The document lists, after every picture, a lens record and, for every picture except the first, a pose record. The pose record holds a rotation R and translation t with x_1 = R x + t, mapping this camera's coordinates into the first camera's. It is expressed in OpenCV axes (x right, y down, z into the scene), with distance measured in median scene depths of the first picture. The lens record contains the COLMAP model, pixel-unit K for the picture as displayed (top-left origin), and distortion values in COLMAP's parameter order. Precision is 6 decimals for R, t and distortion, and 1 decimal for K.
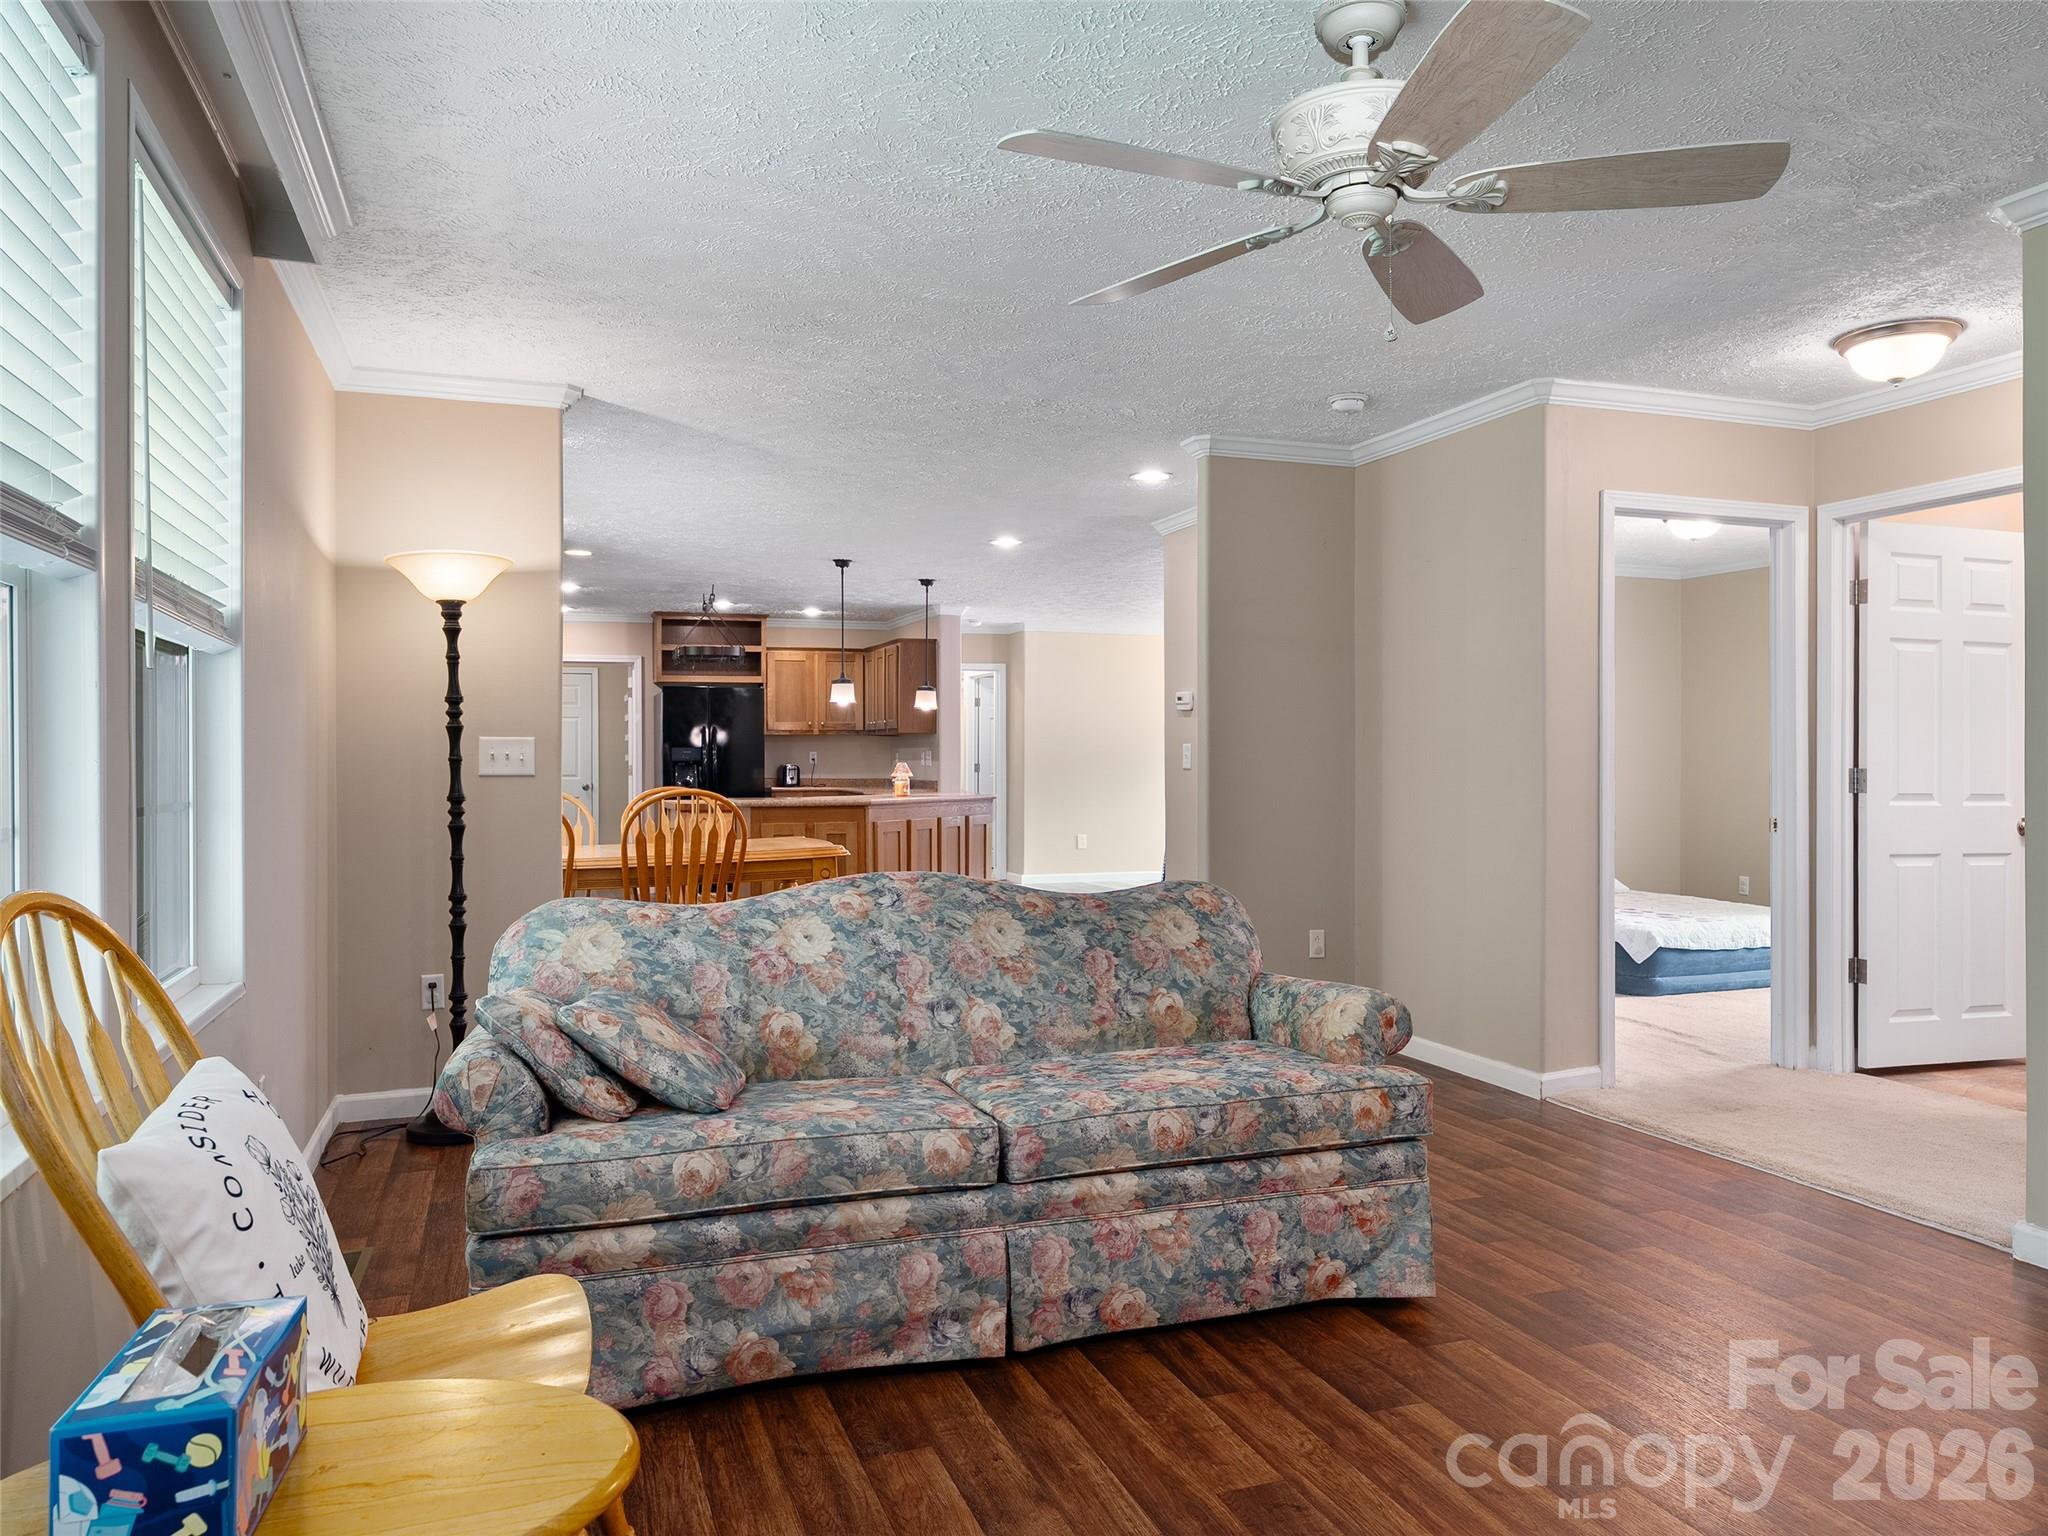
lens RADIAL K [[1430.7, 0, 1022.9], [0, 1430.7, 759.8], [0, 0, 1]] dist [-0.002798, -0.000236]
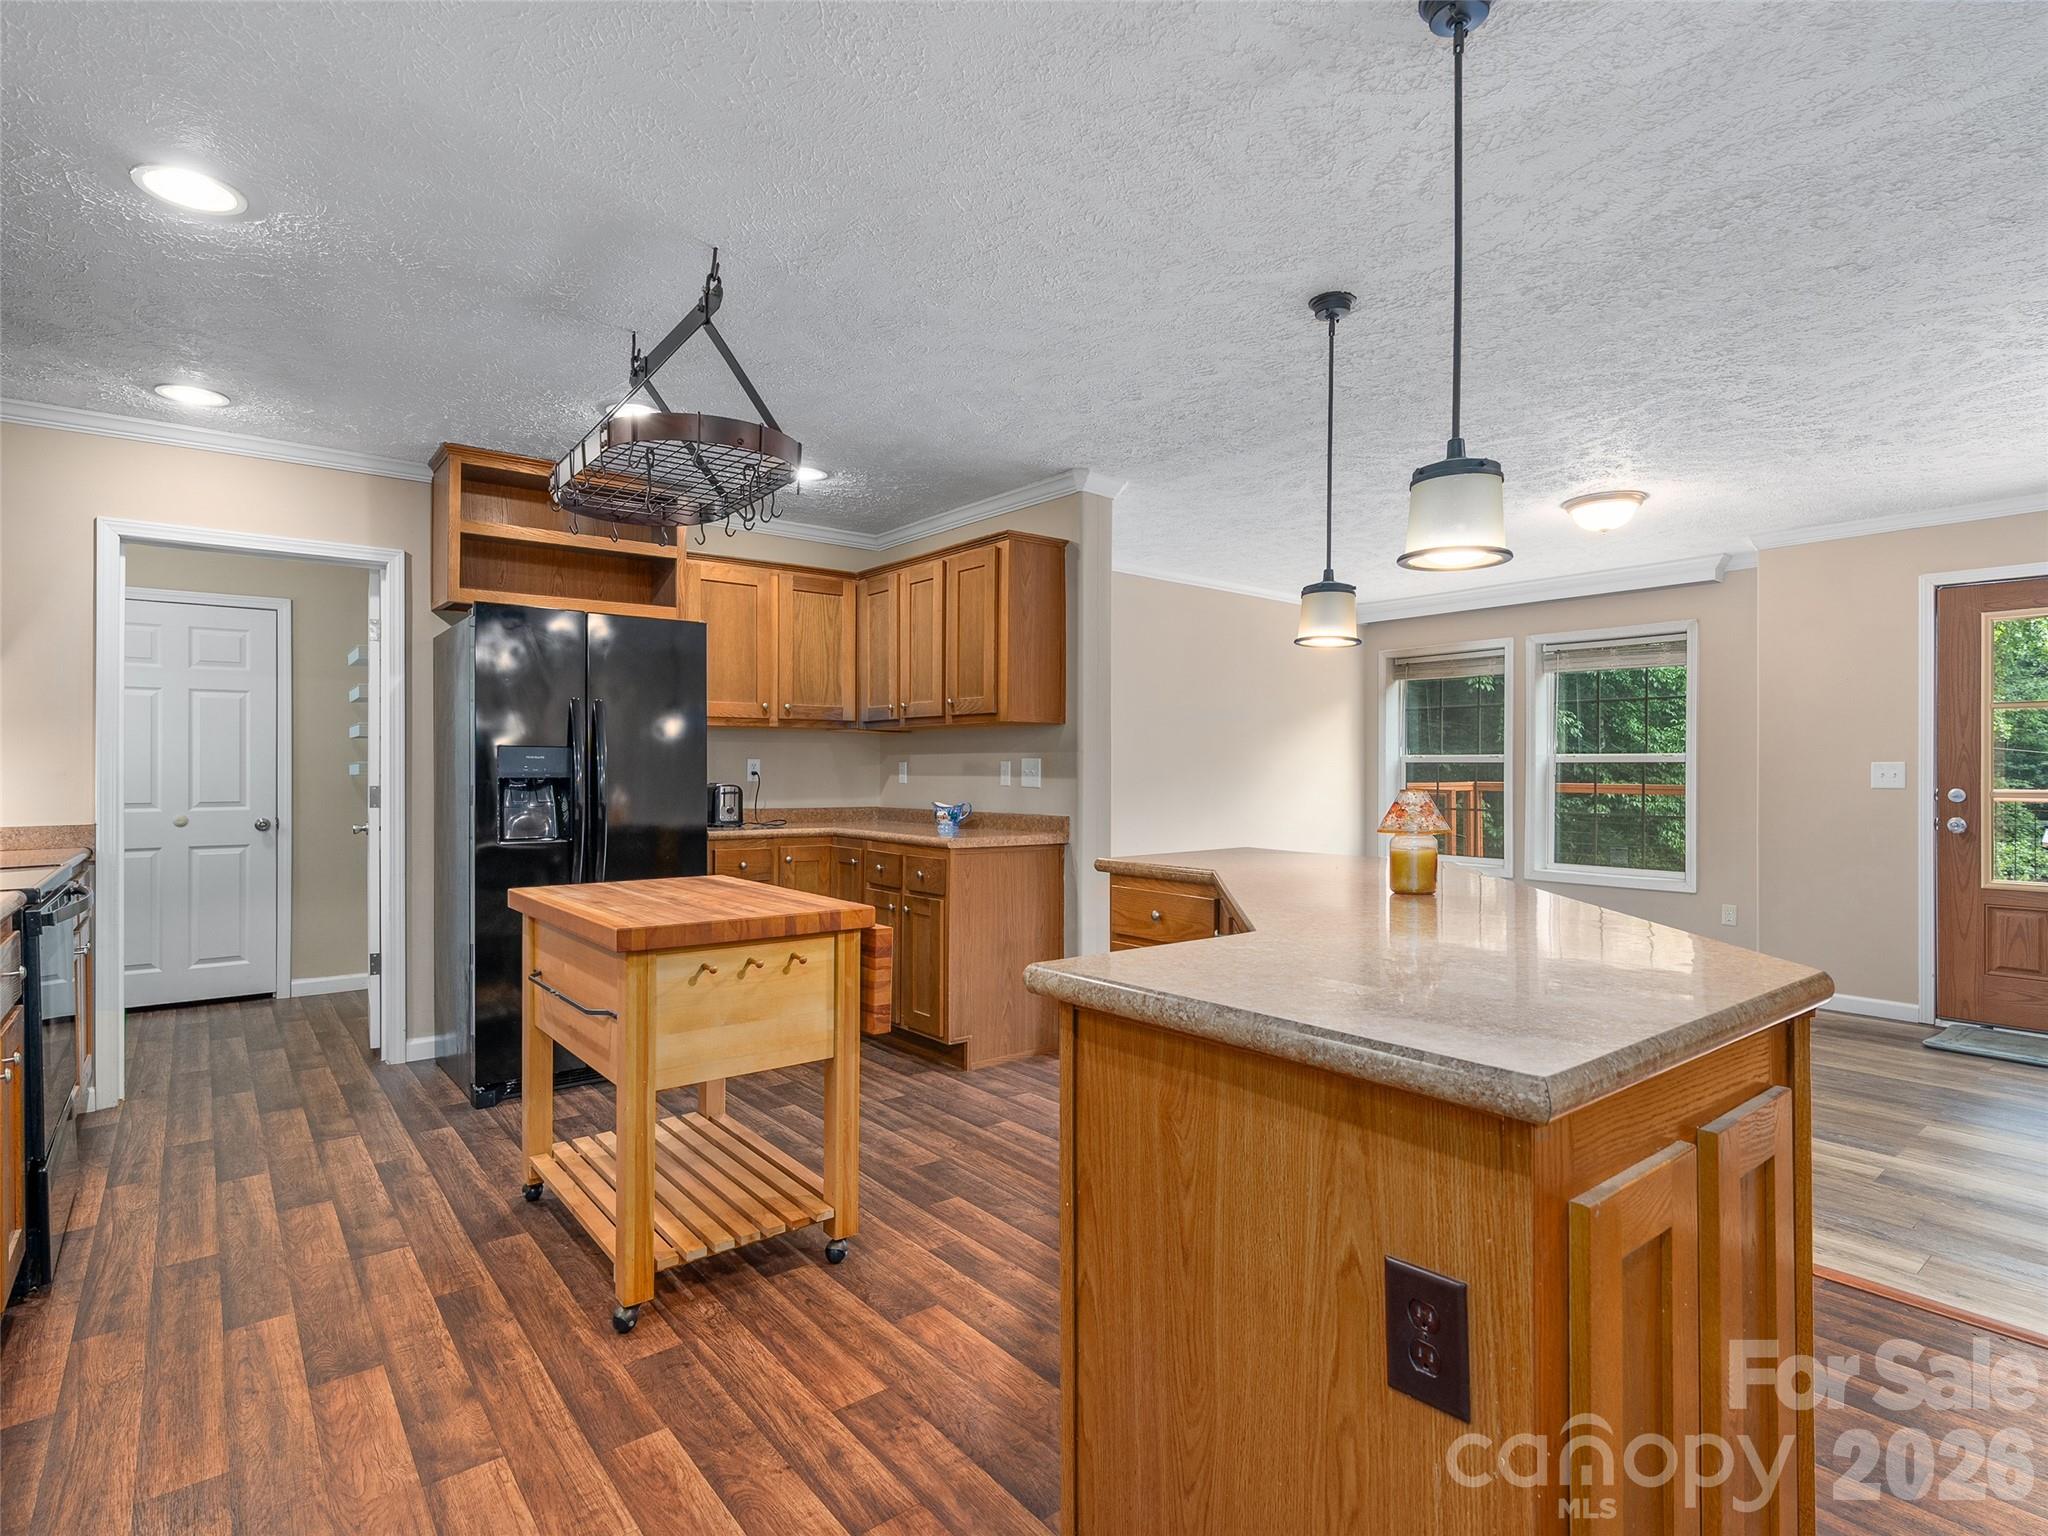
lens RADIAL K [[1043.1, 0, 1018.5], [0, 1043.1, 765.8], [0, 0, 1]] dist [-0.011465, 0.006939]
pose [[0.946150, 0.004713, 0.323696, -0.190833], [-0.003017, 0.999979, -0.005741, -0.001398], [-0.323716, 0.004456, 0.946144, 0.629417]]
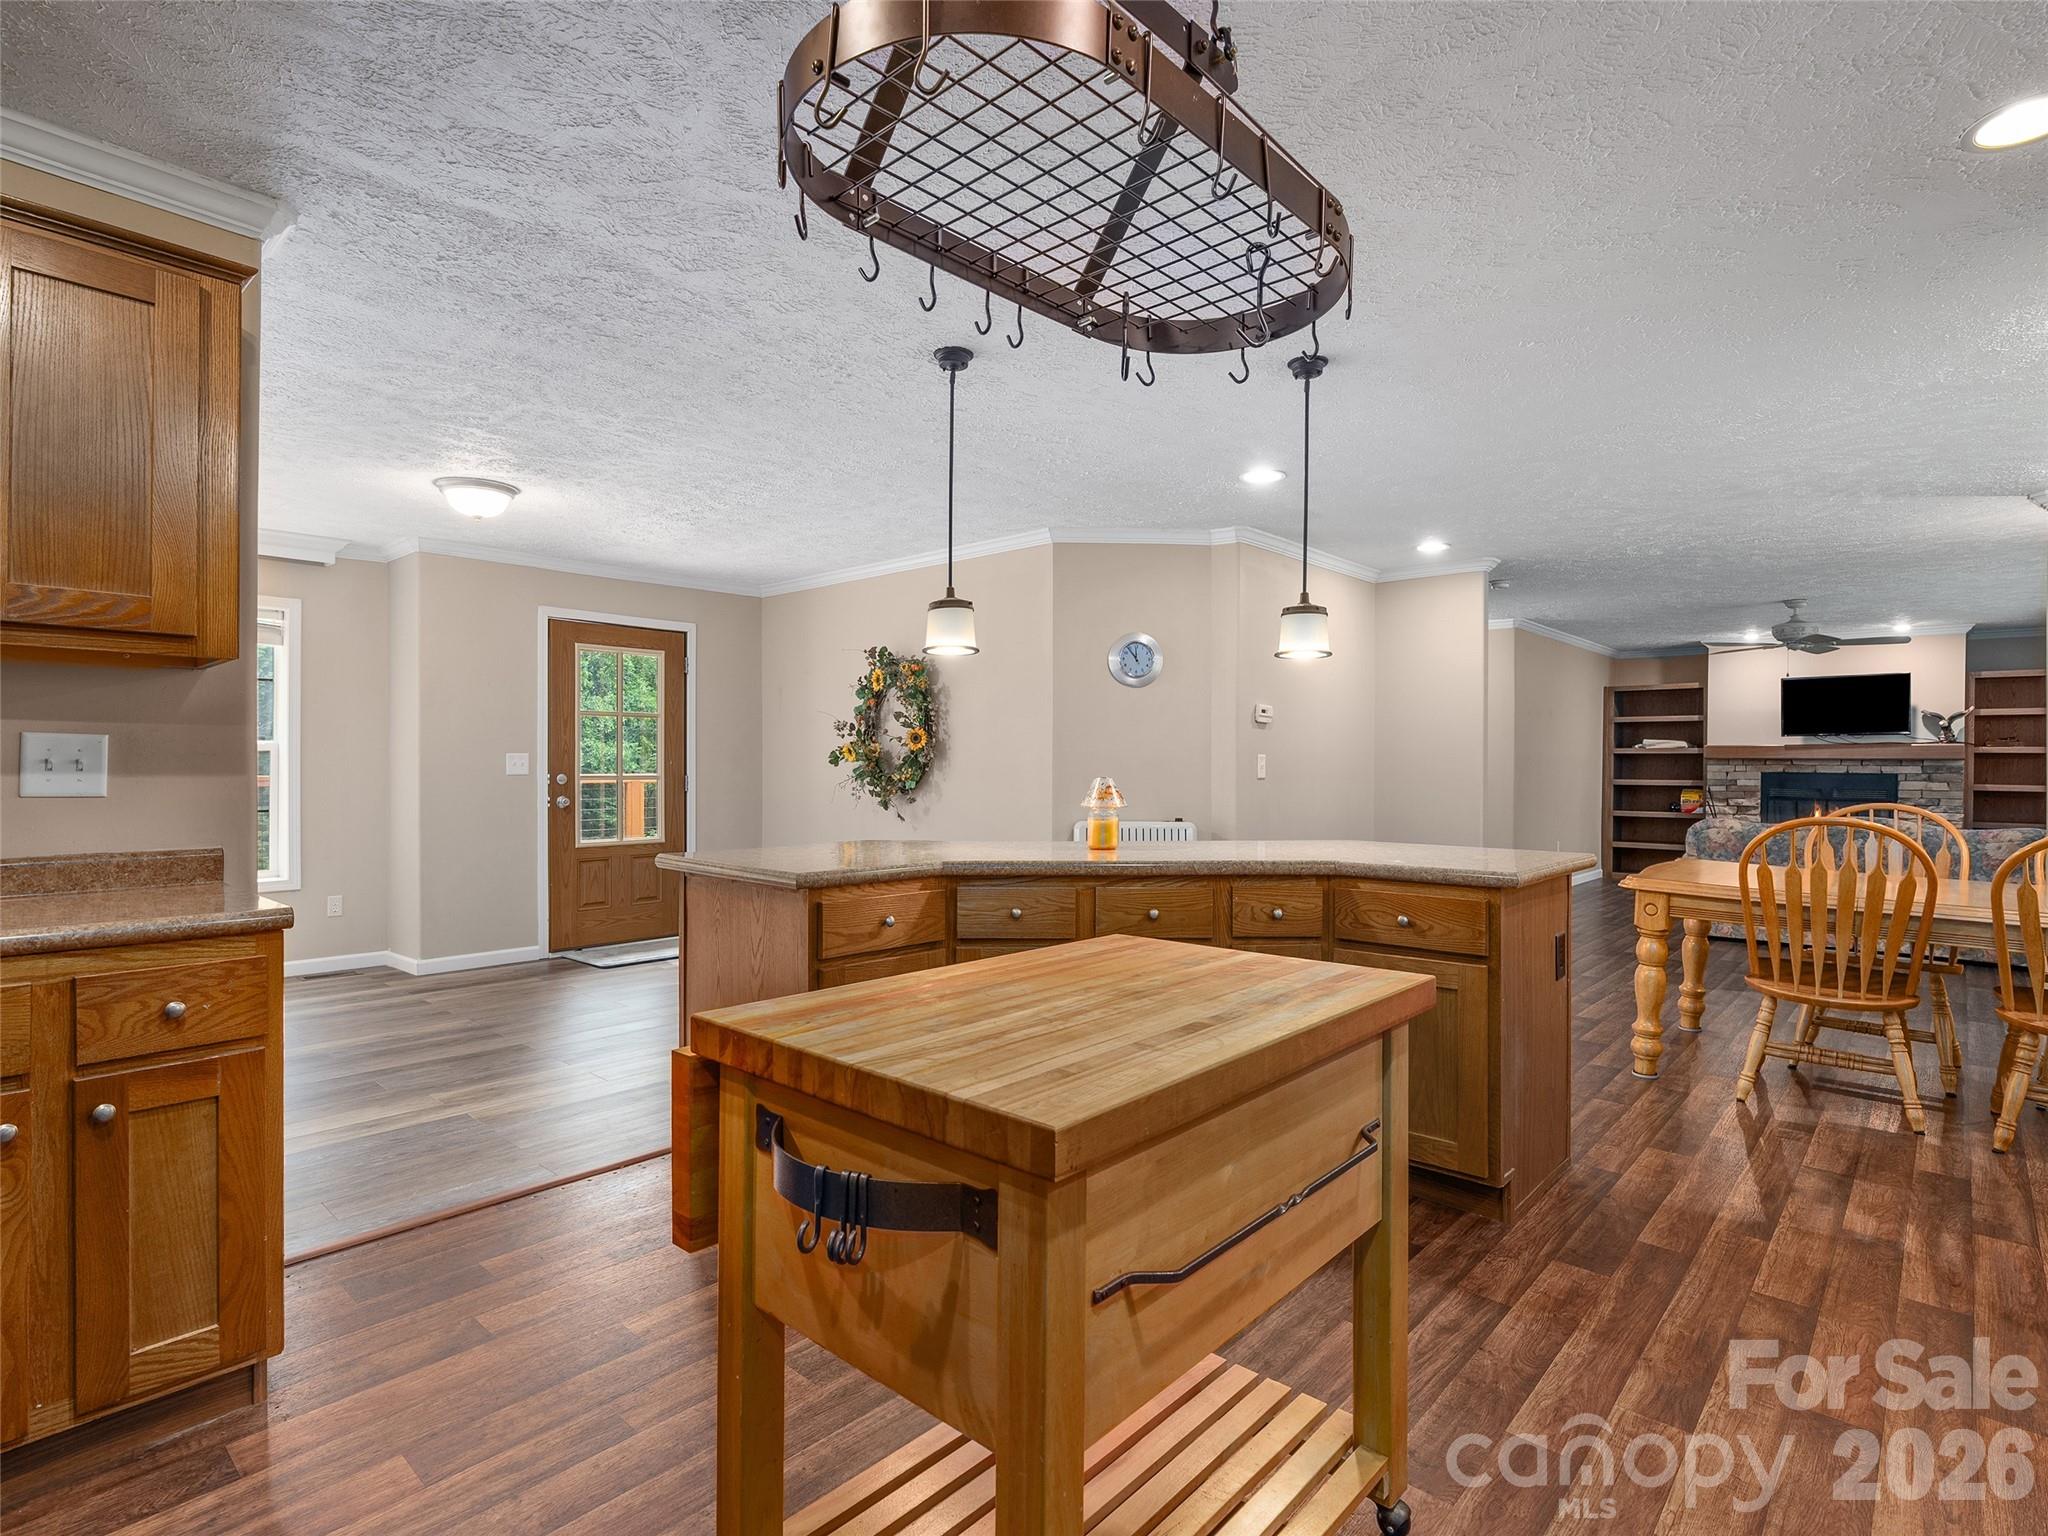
lens RADIAL K [[1043.1, 0, 1026.2], [0, 1043.1, 768.1], [0, 0, 1]] dist [-0.011465, 0.006939]
pose [[-0.471107, -0.005370, 0.882060, -0.291151], [-0.007994, 0.999966, 0.001818, -0.002106], [-0.882040, -0.006195, -0.471134, 0.926174]]
